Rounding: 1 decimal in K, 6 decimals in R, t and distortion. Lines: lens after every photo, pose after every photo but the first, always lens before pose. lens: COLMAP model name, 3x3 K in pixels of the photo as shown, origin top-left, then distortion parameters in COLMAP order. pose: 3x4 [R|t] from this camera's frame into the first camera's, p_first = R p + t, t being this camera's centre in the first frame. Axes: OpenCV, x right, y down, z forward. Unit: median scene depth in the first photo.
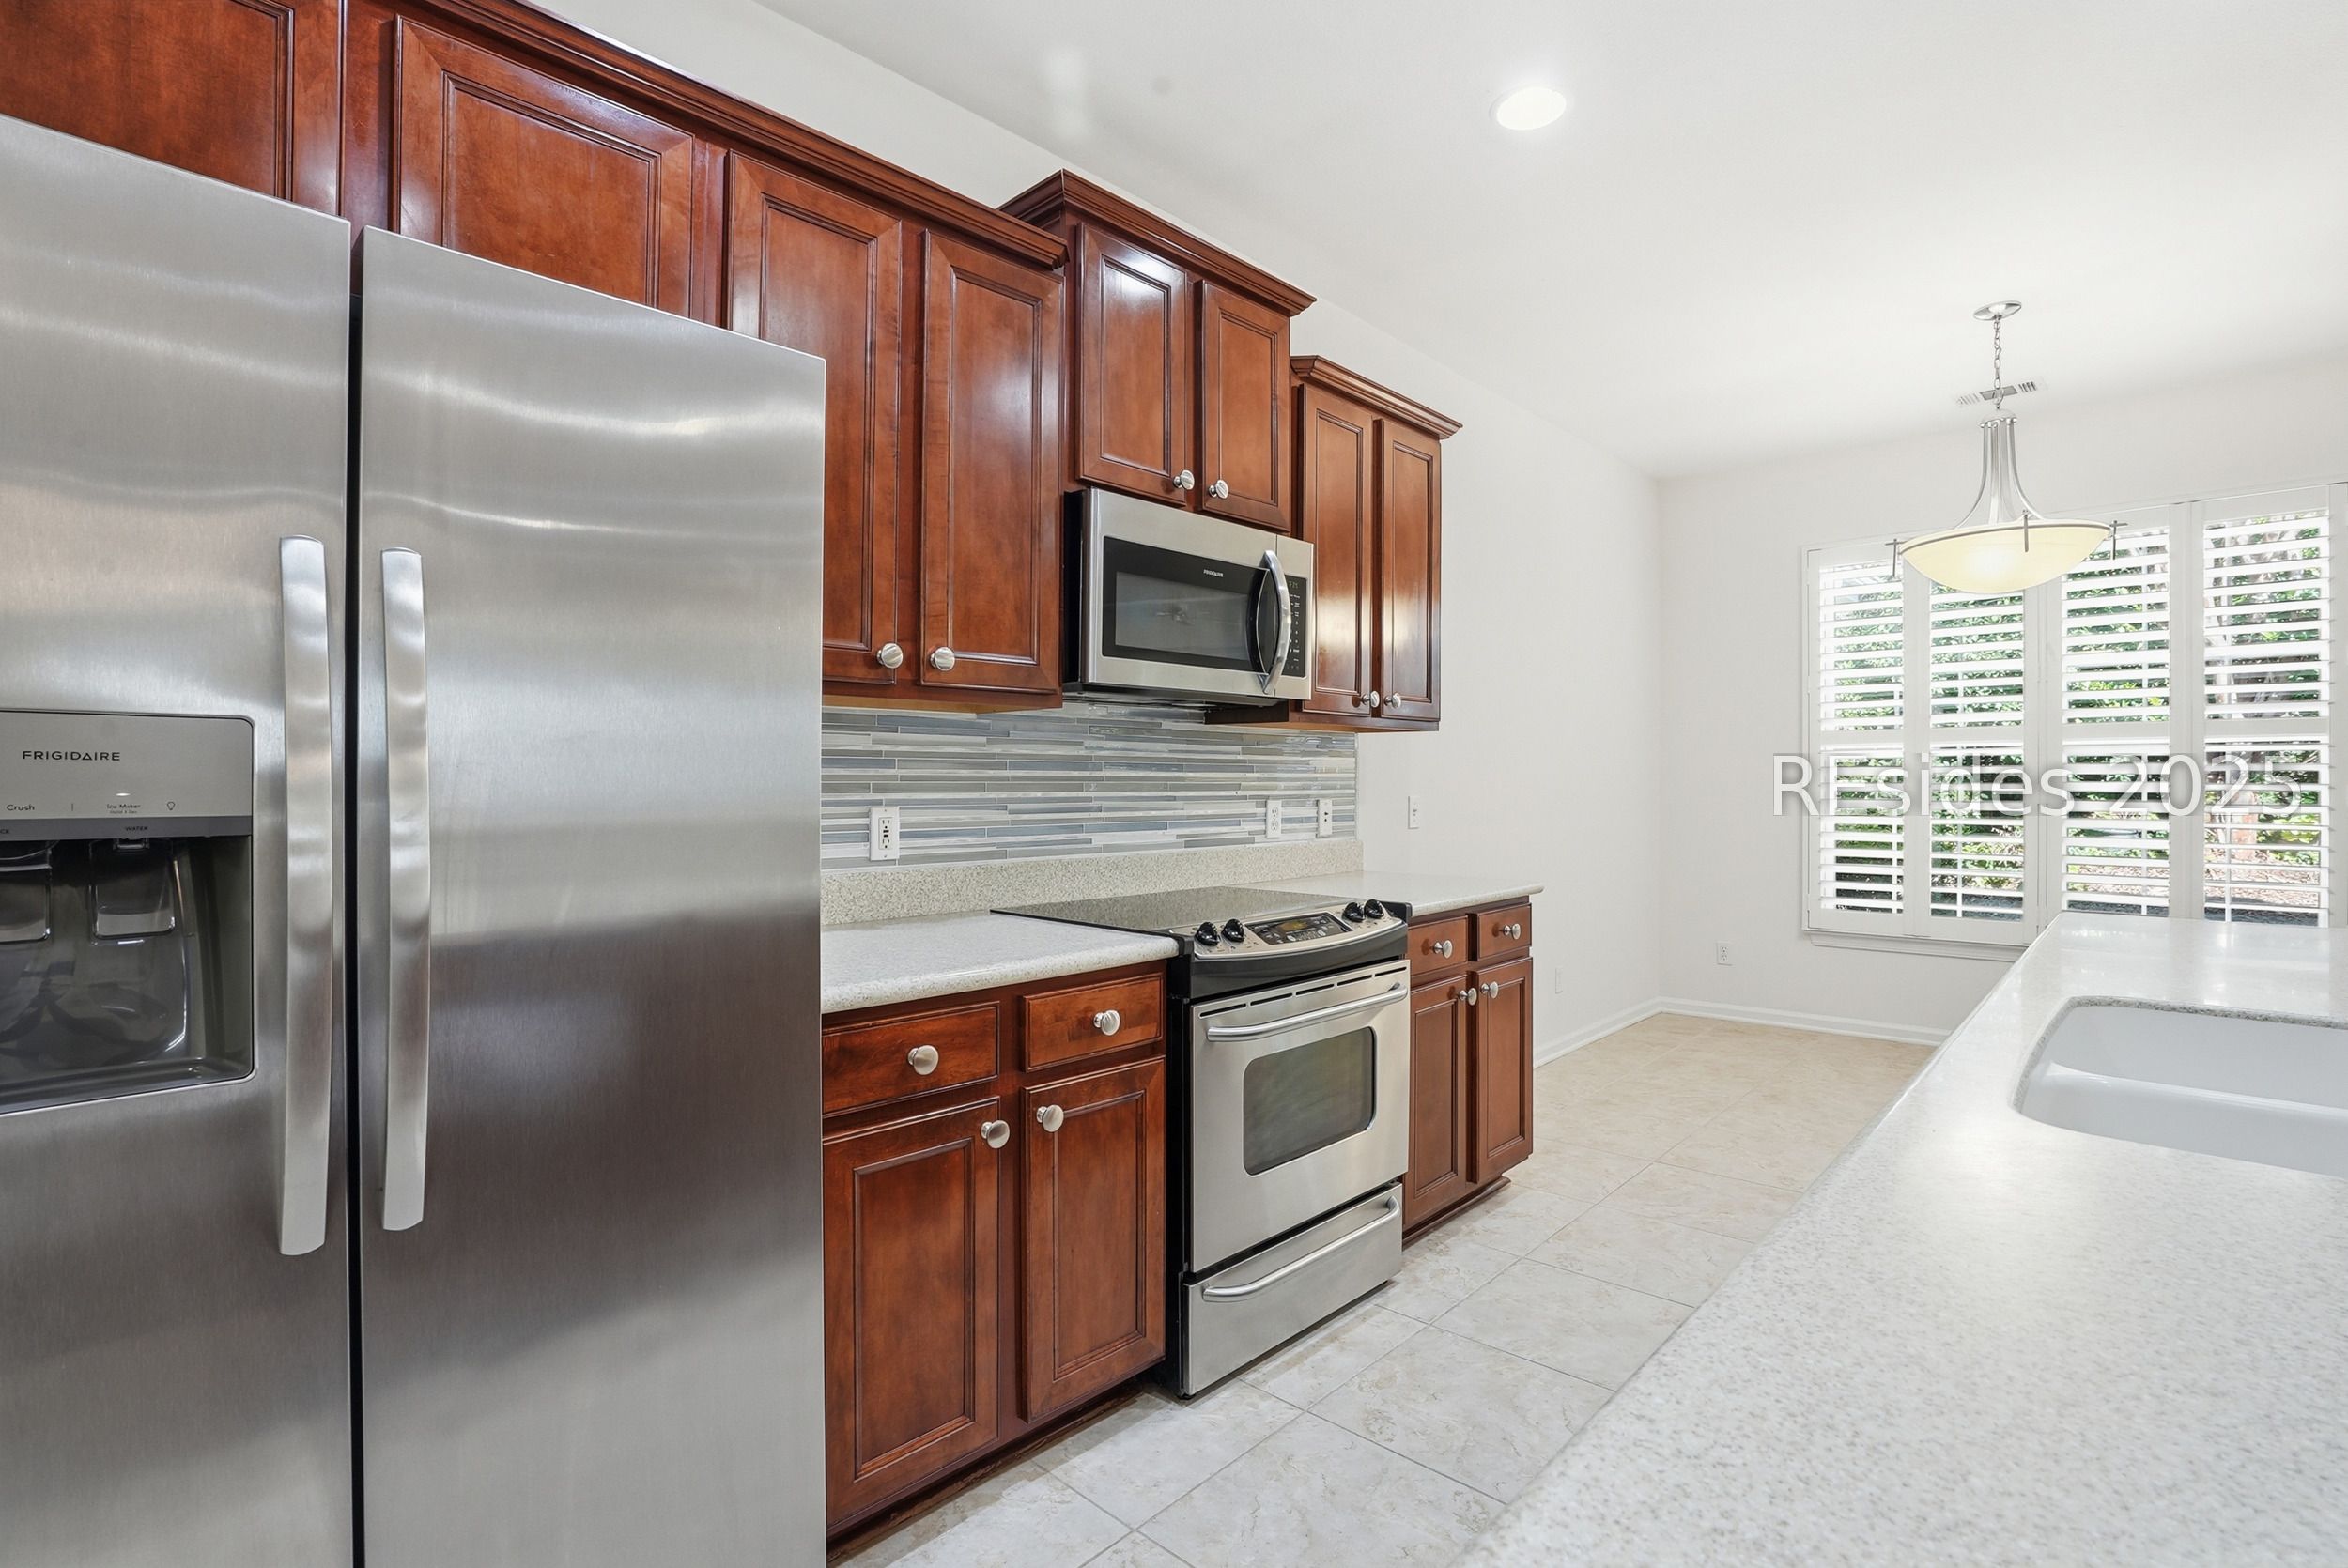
lens RADIAL K [[1099.5, 0, 1171.3], [0, 1099.5, 779.4], [0, 0, 1]] dist [-0.060181, 0.024288]
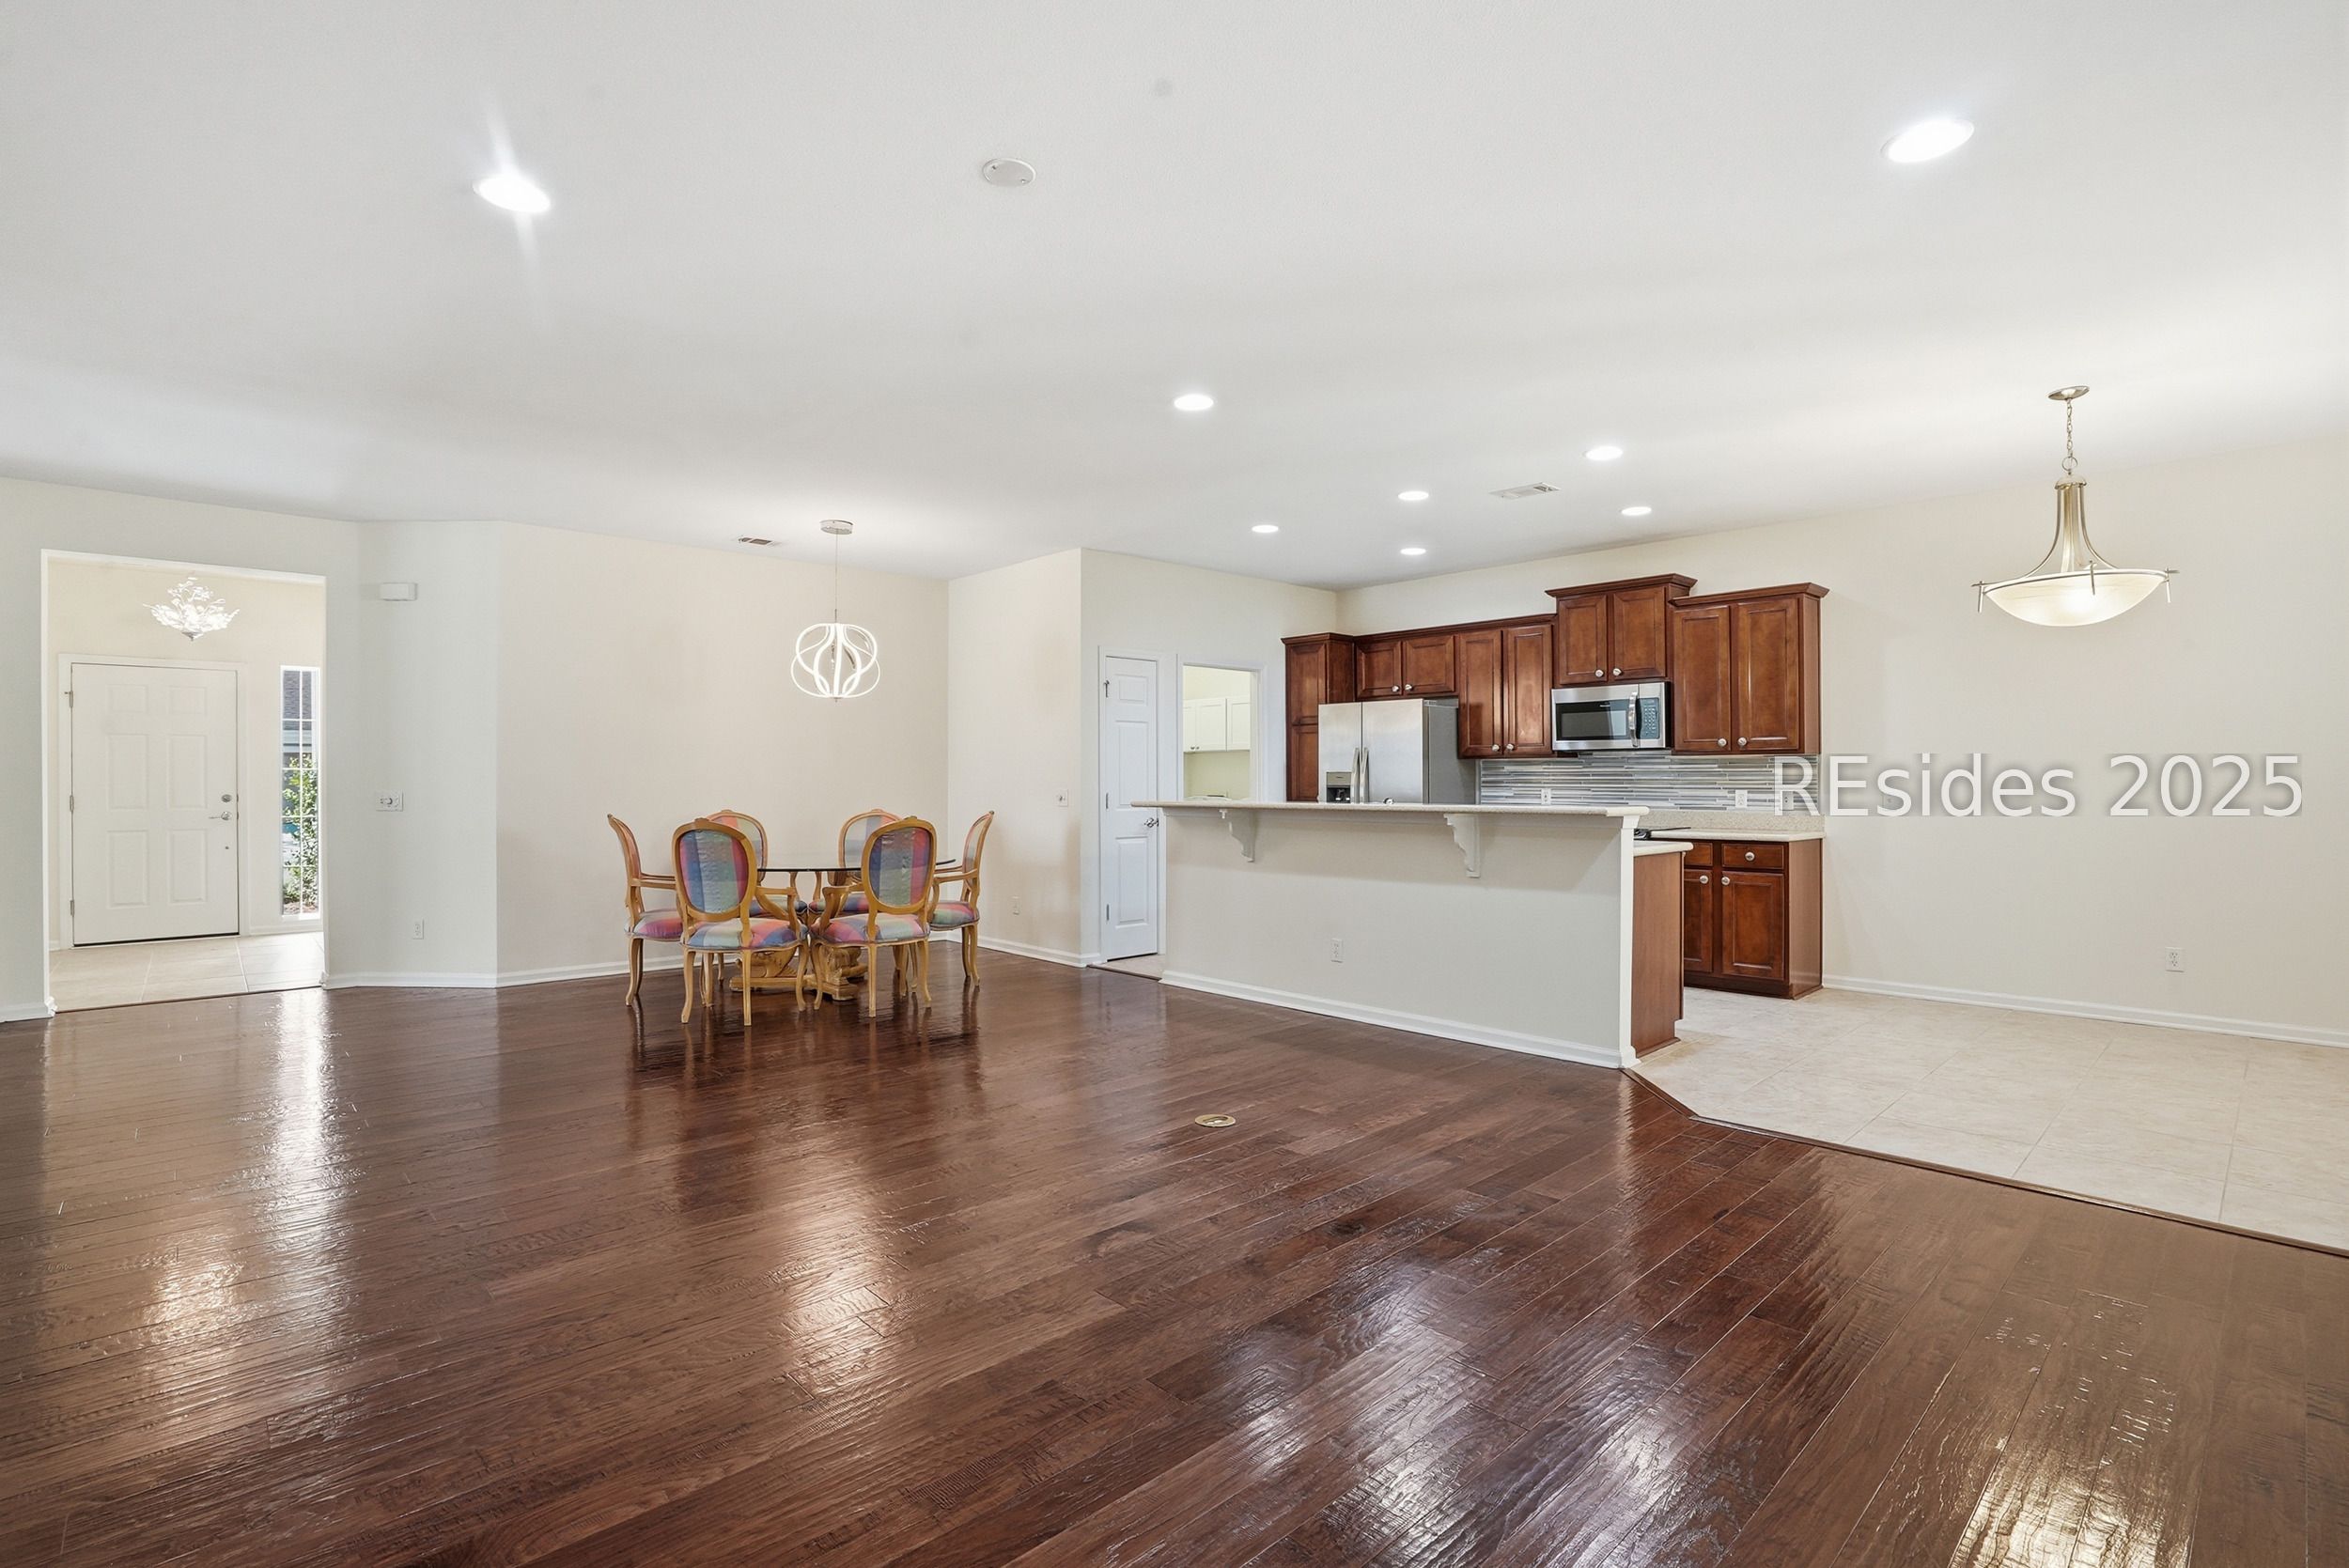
lens RADIAL K [[1100.0, 0, 1171.8], [0, 1100.0, 779.4], [0, 0, 1]] dist [-0.060181, 0.024288]
pose [[-0.063063, 0.001336, -0.998009, 2.420378], [0.001211, 0.999998, 0.001262, -0.005495], [0.998009, -0.001129, -0.063065, 0.071300]]
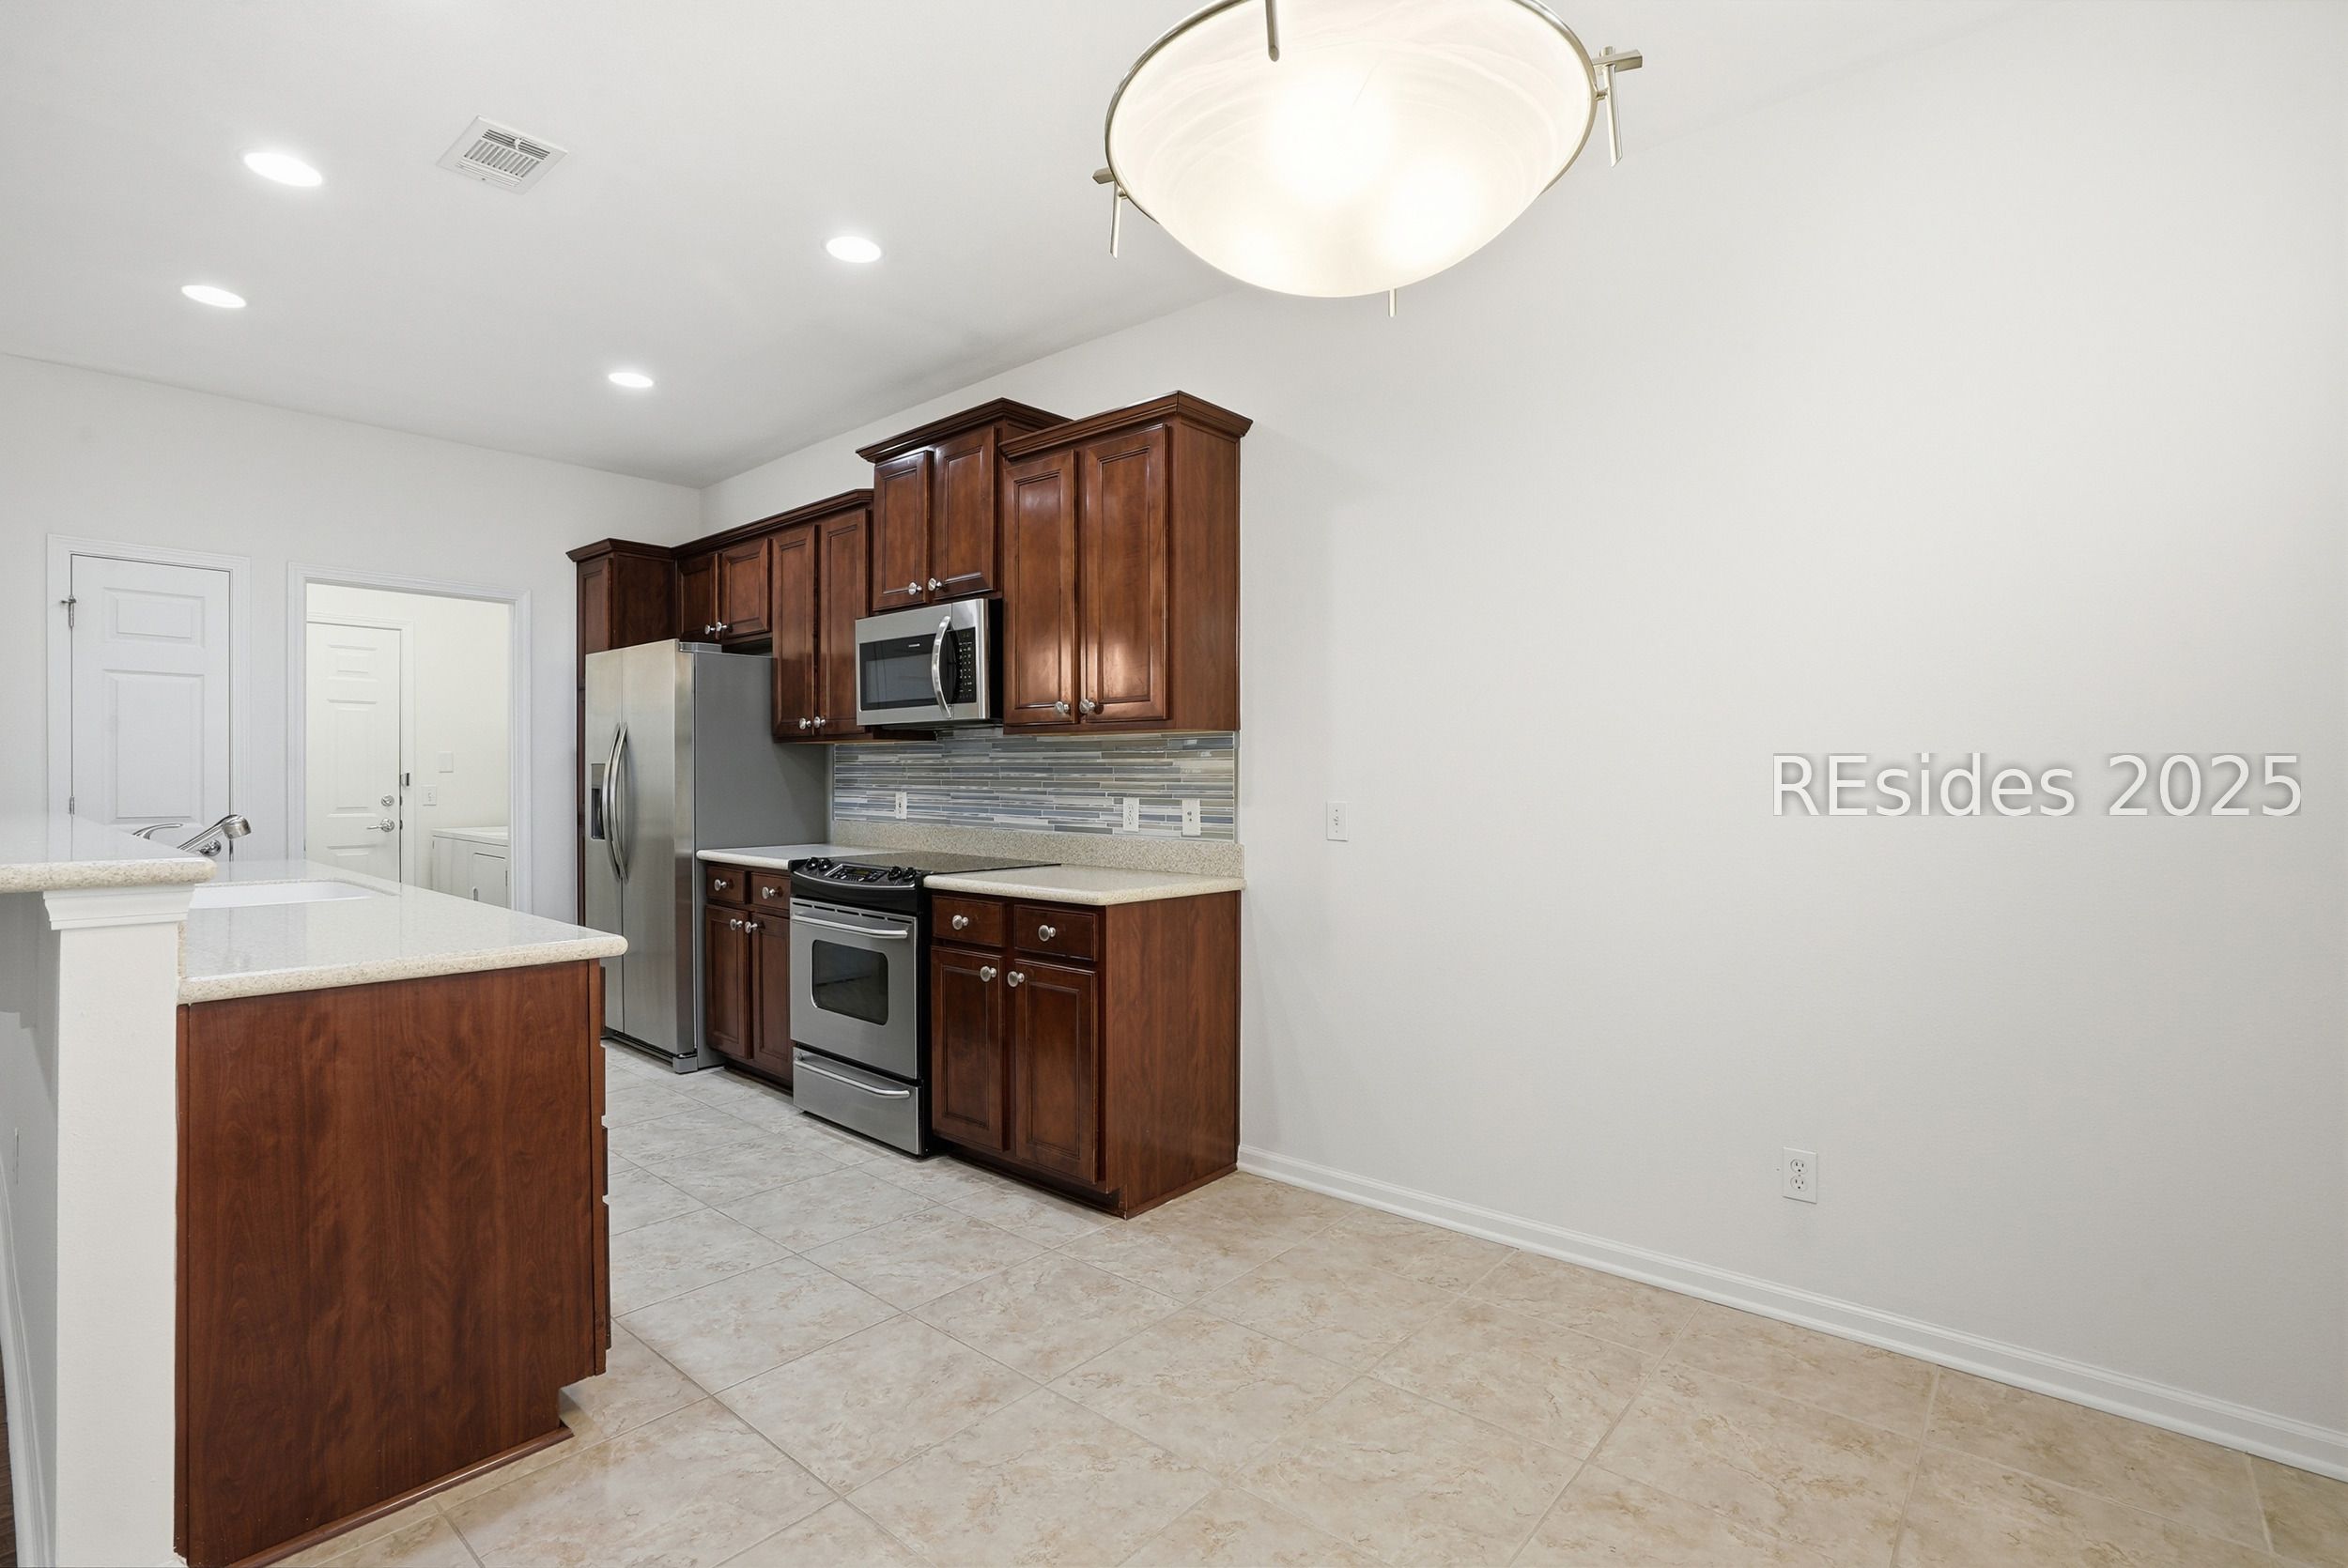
lens RADIAL K [[1099.5, 0, 1171.3], [0, 1099.5, 779.4], [0, 0, 1]] dist [-0.060181, 0.024288]
pose [[0.047796, 0.004549, -0.998847, 1.352985], [-0.002432, 0.999987, 0.004438, -0.005710], [0.998854, 0.002217, 0.047806, 1.093052]]
